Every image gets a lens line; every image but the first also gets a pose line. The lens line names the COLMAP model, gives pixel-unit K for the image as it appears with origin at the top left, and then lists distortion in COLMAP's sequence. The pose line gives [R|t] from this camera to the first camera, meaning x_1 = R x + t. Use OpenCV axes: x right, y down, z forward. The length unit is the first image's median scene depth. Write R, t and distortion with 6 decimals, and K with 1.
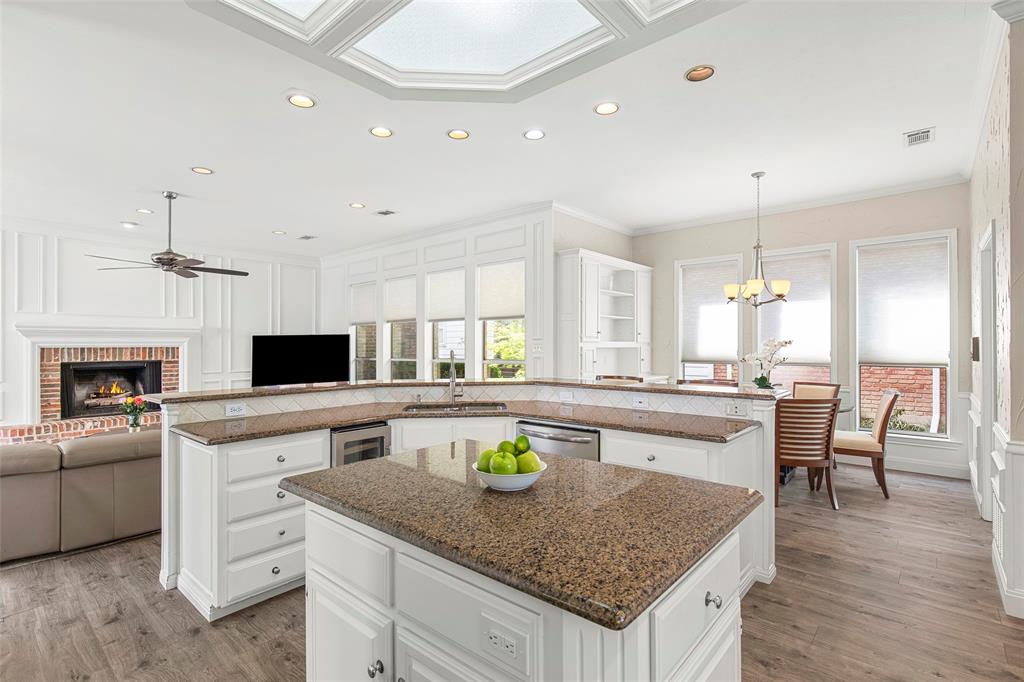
lens RADIAL K [[479.1, 0, 506.8], [0, 479.1, 341.2], [0, 0, 1]] dist [0.000431, 0.000177]
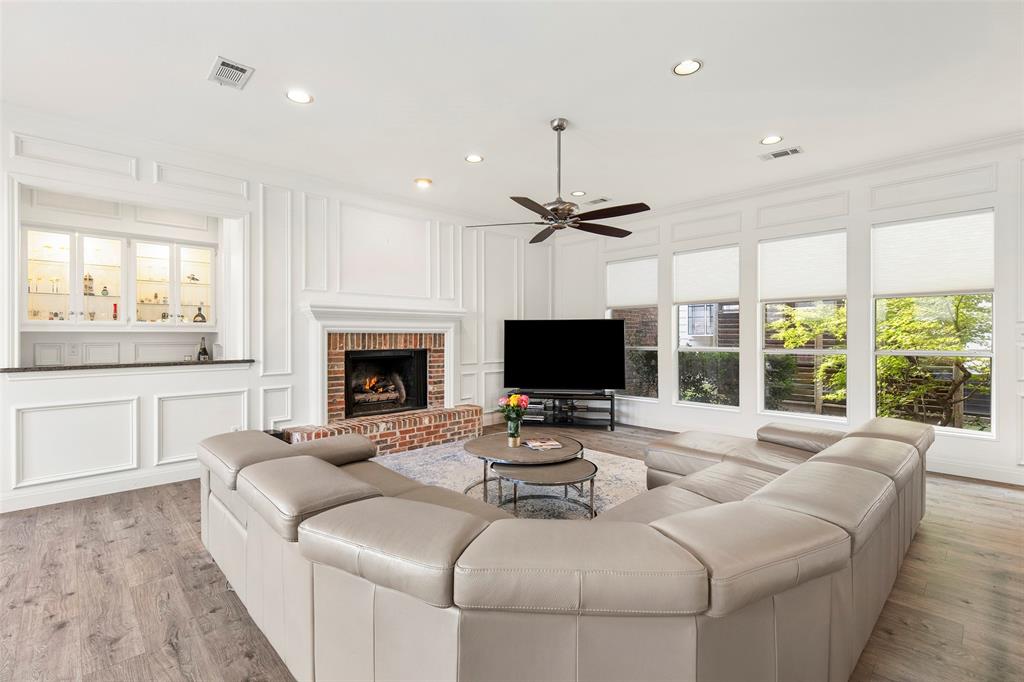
lens RADIAL K [[463.2, 0, 505.2], [0, 463.2, 336.8], [0, 0, 1]] dist [0.002296, 0.000026]
pose [[0.995901, 0.003772, -0.090373, -0.556999], [-0.002776, 0.999934, 0.011144, 0.009978], [0.090409, -0.010847, 0.995846, 0.214455]]
